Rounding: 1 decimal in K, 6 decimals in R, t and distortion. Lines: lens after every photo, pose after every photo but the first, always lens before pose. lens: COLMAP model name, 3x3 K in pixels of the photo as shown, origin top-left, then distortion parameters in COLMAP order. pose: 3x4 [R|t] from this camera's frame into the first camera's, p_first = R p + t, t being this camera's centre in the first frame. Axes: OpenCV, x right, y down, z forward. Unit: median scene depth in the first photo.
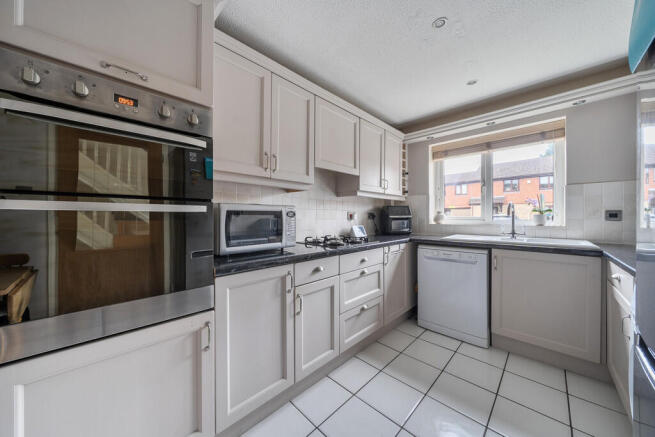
lens RADIAL K [[226.9, 0, 321.1], [0, 226.9, 216.4], [0, 0, 1]] dist [-0.002083, -0.000174]
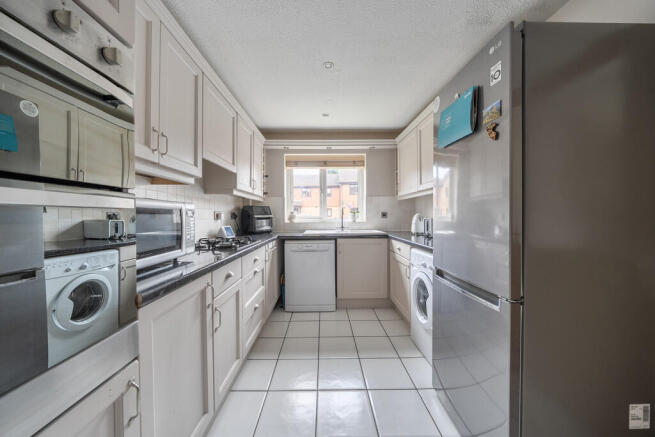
lens RADIAL K [[226.9, 0, 322.2], [0, 226.9, 217.5], [0, 0, 1]] dist [-0.002083, -0.000174]
pose [[0.697663, -0.007278, 0.716389, -0.284465], [0.004011, 0.999972, 0.006253, 0.001592], [-0.716415, -0.001489, 0.697673, 0.079504]]
